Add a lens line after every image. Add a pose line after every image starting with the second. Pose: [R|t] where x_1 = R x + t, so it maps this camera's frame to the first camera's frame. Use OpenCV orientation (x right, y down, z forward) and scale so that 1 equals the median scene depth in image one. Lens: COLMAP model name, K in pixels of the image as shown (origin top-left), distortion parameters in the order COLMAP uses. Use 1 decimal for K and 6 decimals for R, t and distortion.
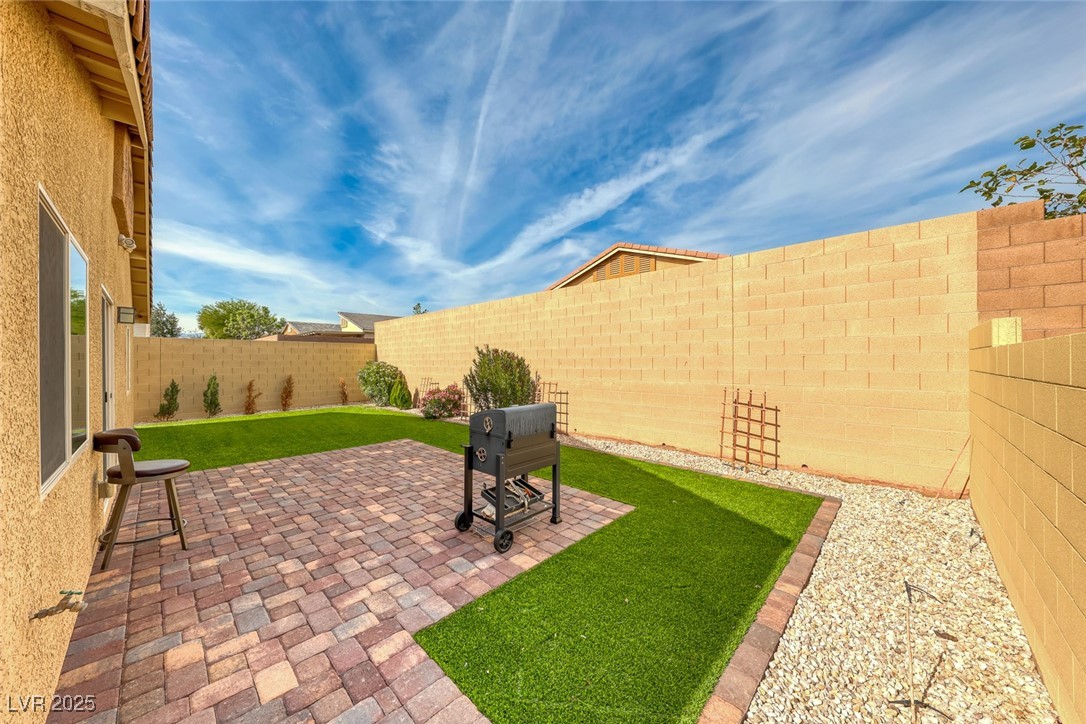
lens RADIAL K [[373.6, 0, 544.8], [0, 373.6, 358.7], [0, 0, 1]] dist [0.001540, -0.001623]
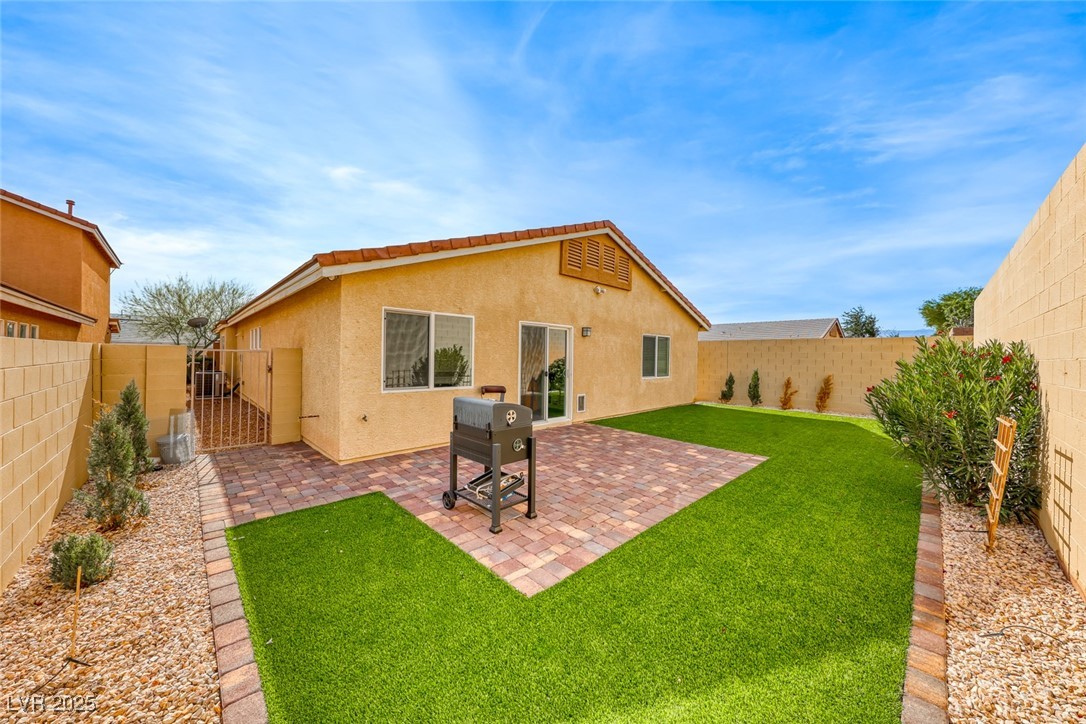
lens RADIAL K [[373.6, 0, 544.9], [0, 373.6, 358.7], [0, 0, 1]] dist [0.001540, -0.001623]
pose [[-0.043235, 0.013816, -0.998969, 0.766683], [-0.010066, 0.999848, 0.014264, -0.010502], [0.999014, 0.010672, -0.043090, 0.927548]]
